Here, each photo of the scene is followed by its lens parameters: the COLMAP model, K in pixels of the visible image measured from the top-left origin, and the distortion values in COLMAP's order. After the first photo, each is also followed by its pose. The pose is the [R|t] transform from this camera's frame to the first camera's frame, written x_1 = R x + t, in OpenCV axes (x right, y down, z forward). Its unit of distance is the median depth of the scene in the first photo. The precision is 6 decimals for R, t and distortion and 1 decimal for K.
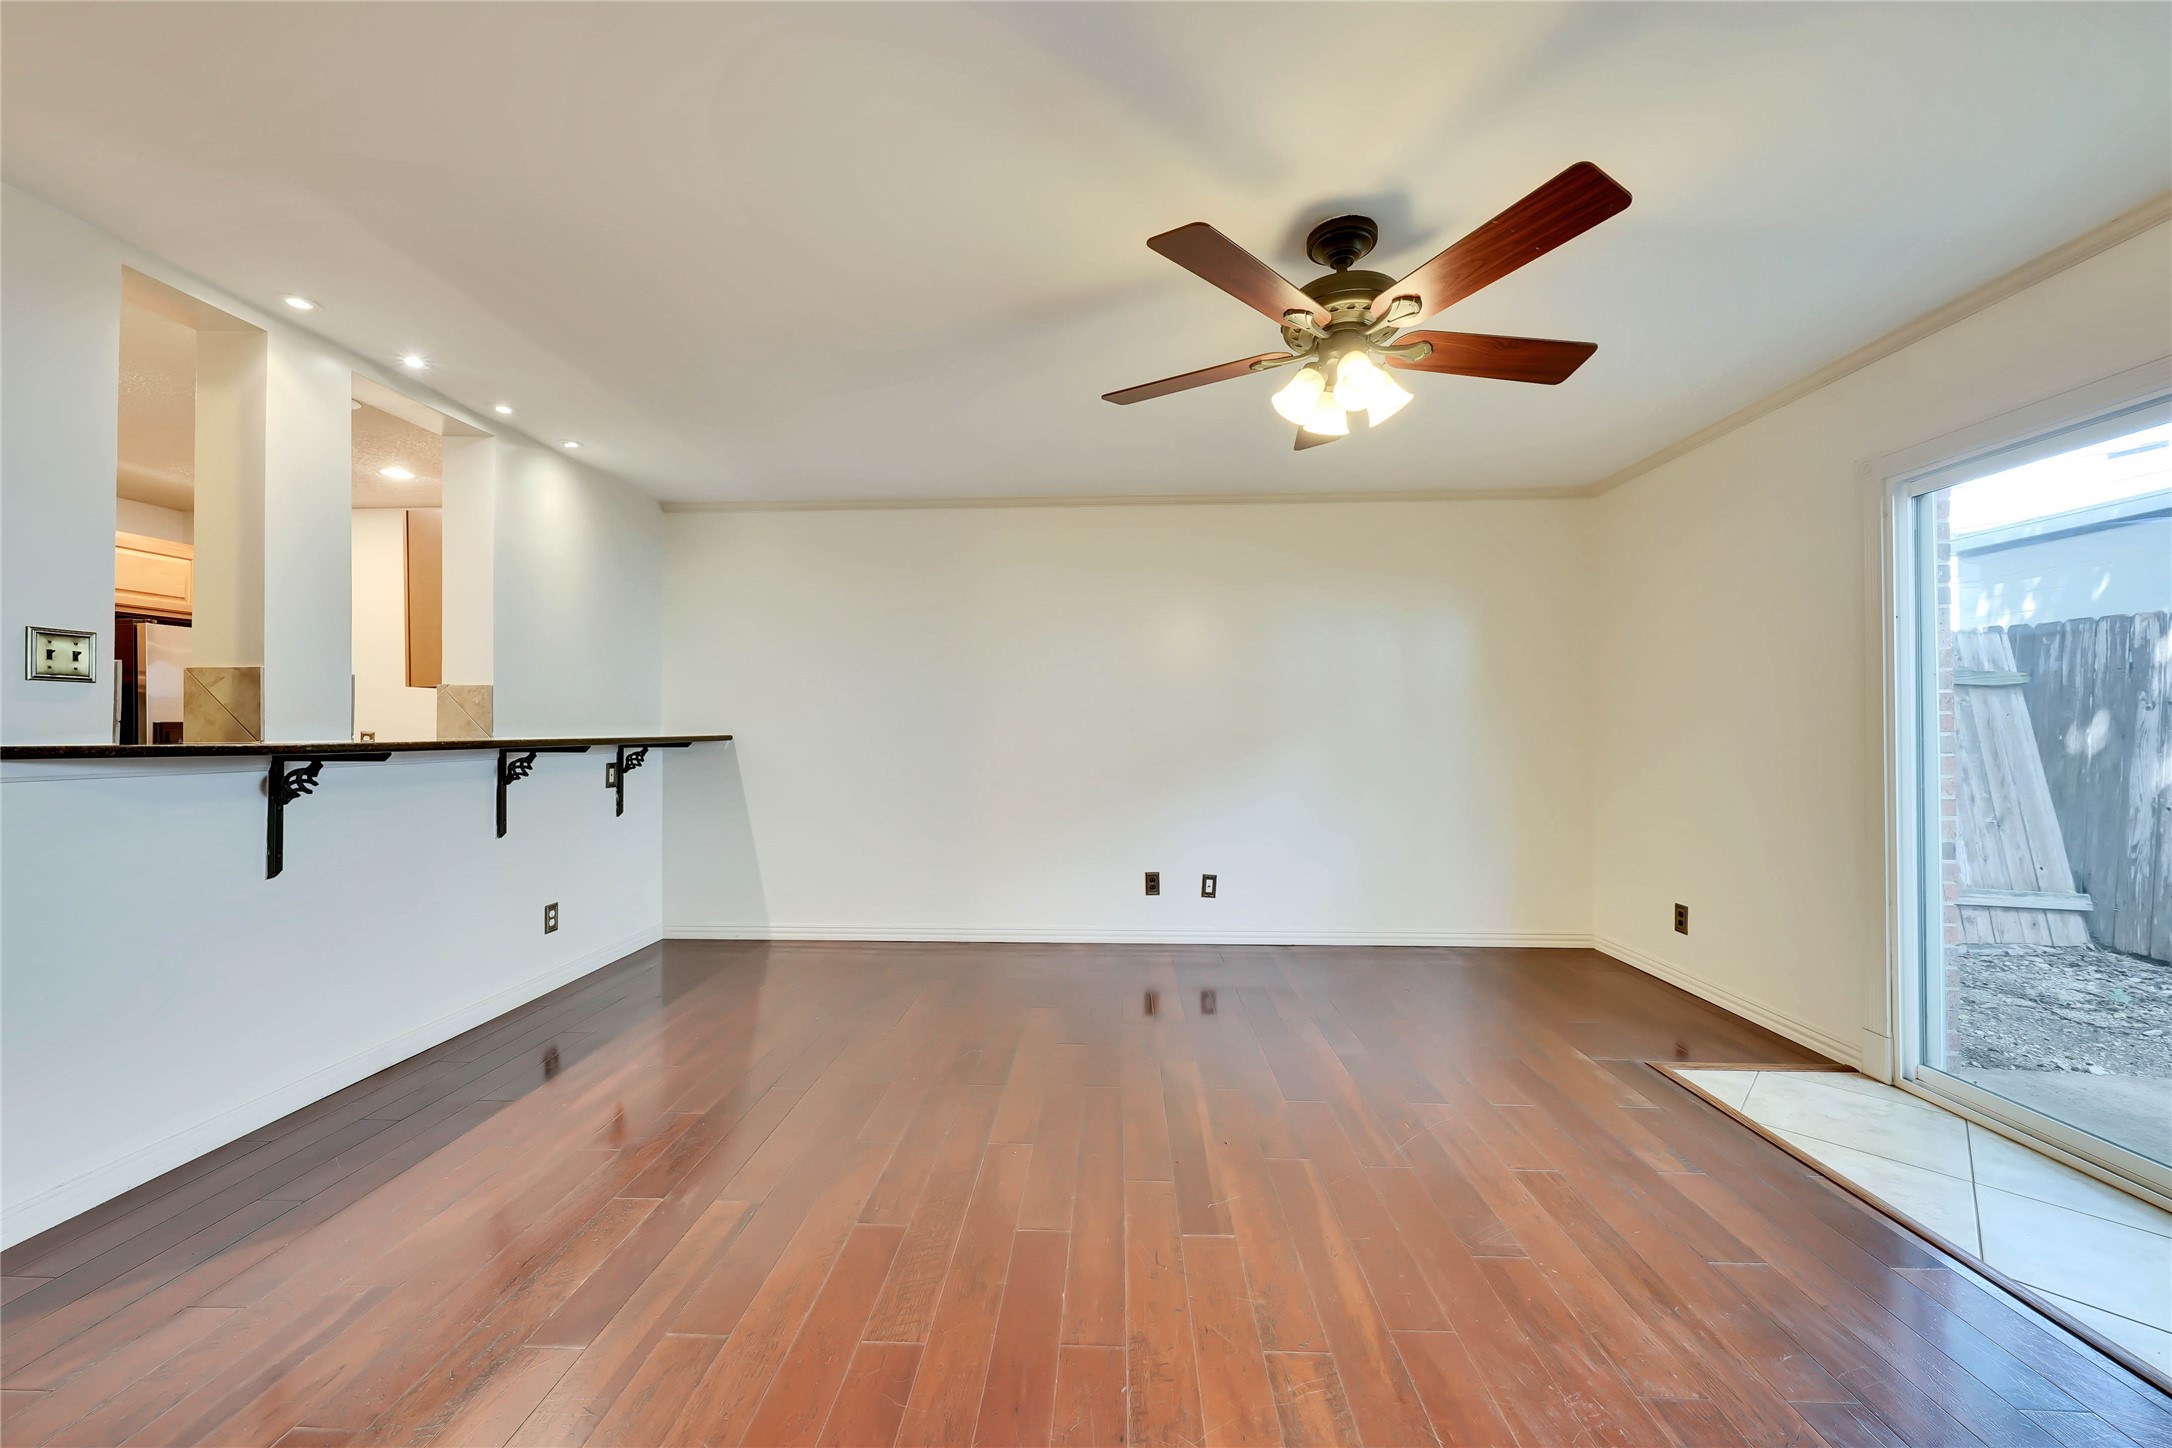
lens RADIAL K [[773.9, 0, 1086.0], [0, 773.9, 724.0], [0, 0, 1]] dist [-0.000718, -0.000136]
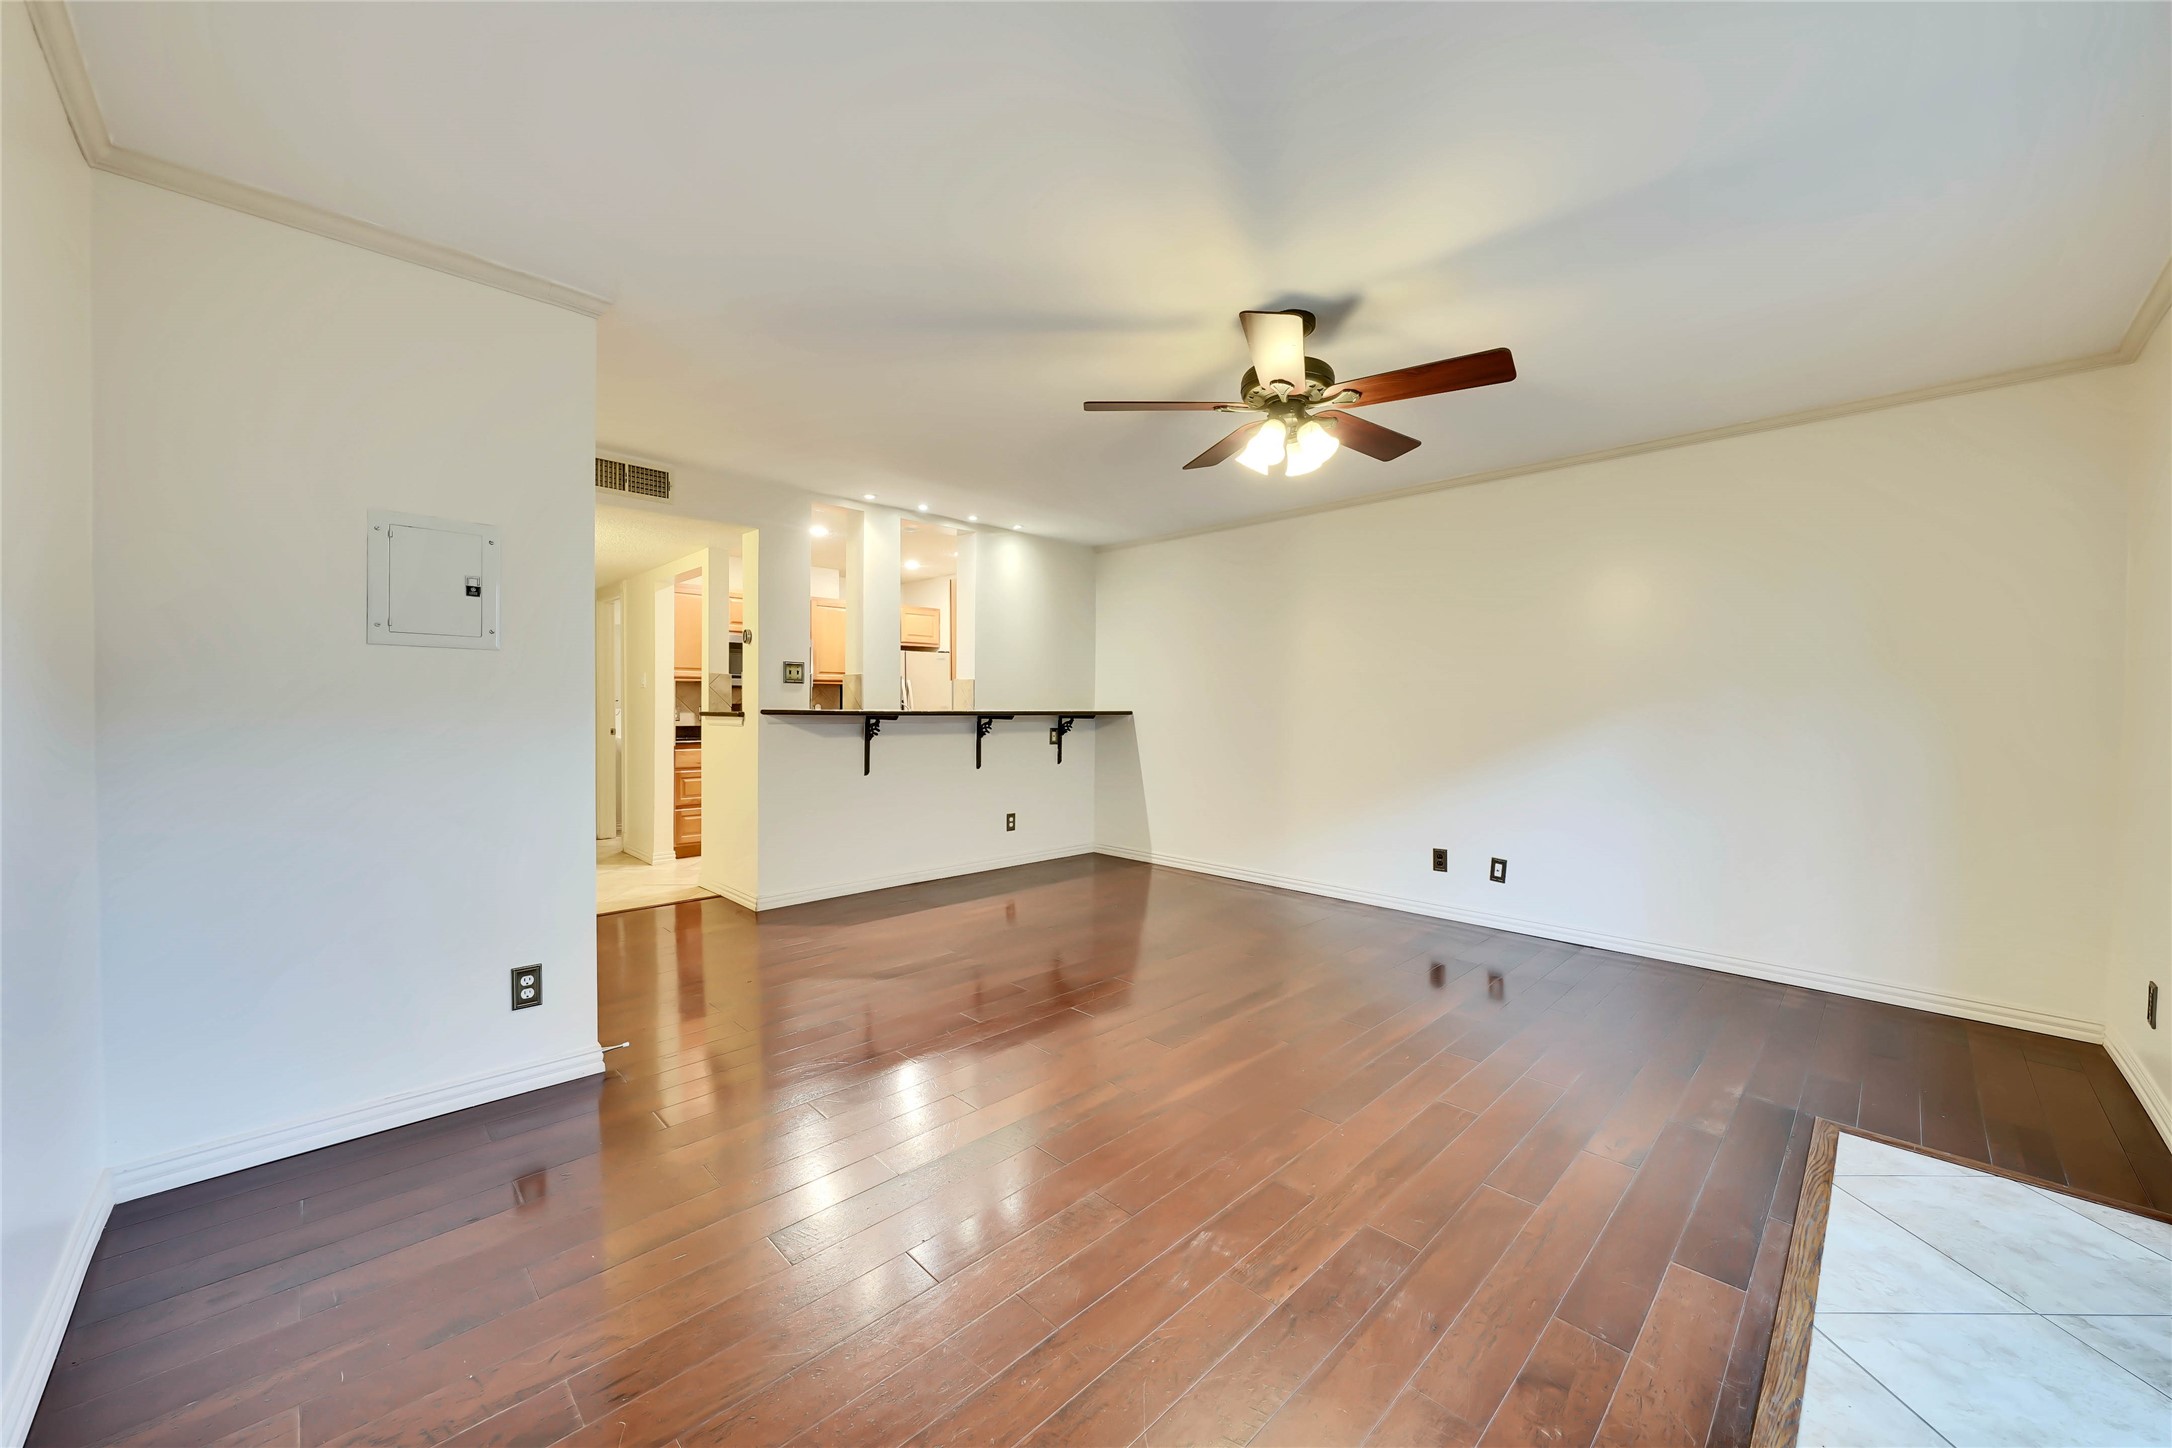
lens RADIAL K [[798.6, 0, 1086.0], [0, 798.6, 724.0], [0, 0, 1]] dist [0.000259, 0.000104]
pose [[0.732600, 0.023120, -0.680266, 0.547000], [-0.006246, 0.999609, 0.027246, -0.000166], [0.680630, -0.015712, 0.732459, -0.111152]]
